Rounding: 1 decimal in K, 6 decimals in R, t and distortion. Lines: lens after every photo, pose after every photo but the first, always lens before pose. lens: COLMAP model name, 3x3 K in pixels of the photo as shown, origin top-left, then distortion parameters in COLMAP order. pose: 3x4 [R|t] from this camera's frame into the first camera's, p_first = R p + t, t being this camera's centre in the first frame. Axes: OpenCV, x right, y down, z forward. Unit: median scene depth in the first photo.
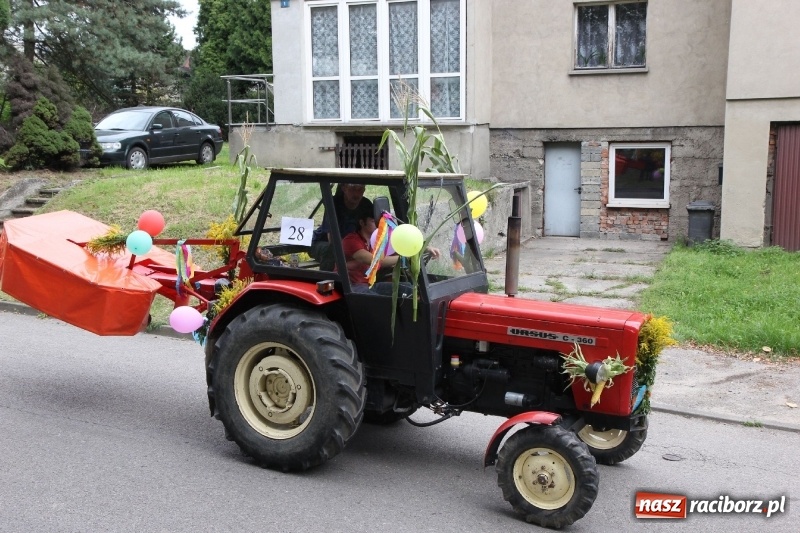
lens RADIAL K [[934.3, 0, 395.3], [0, 934.3, 266.5], [0, 0, 1]] dist [0.093634, 0.000000]
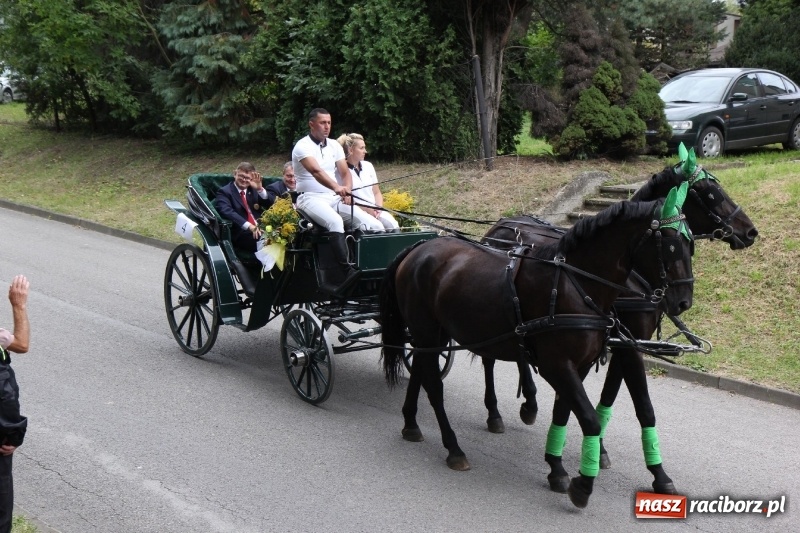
lens RADIAL K [[1193.1, 0, 401.9], [0, 1193.1, 282.3], [0, 0, 1]] dist [0.130565, 0.000000]
pose [[0.923981, 0.056808, -0.378195, -0.150469], [-0.051448, 0.998381, 0.024269, -0.019720], [0.378961, -0.002967, 0.925408, 0.061689]]
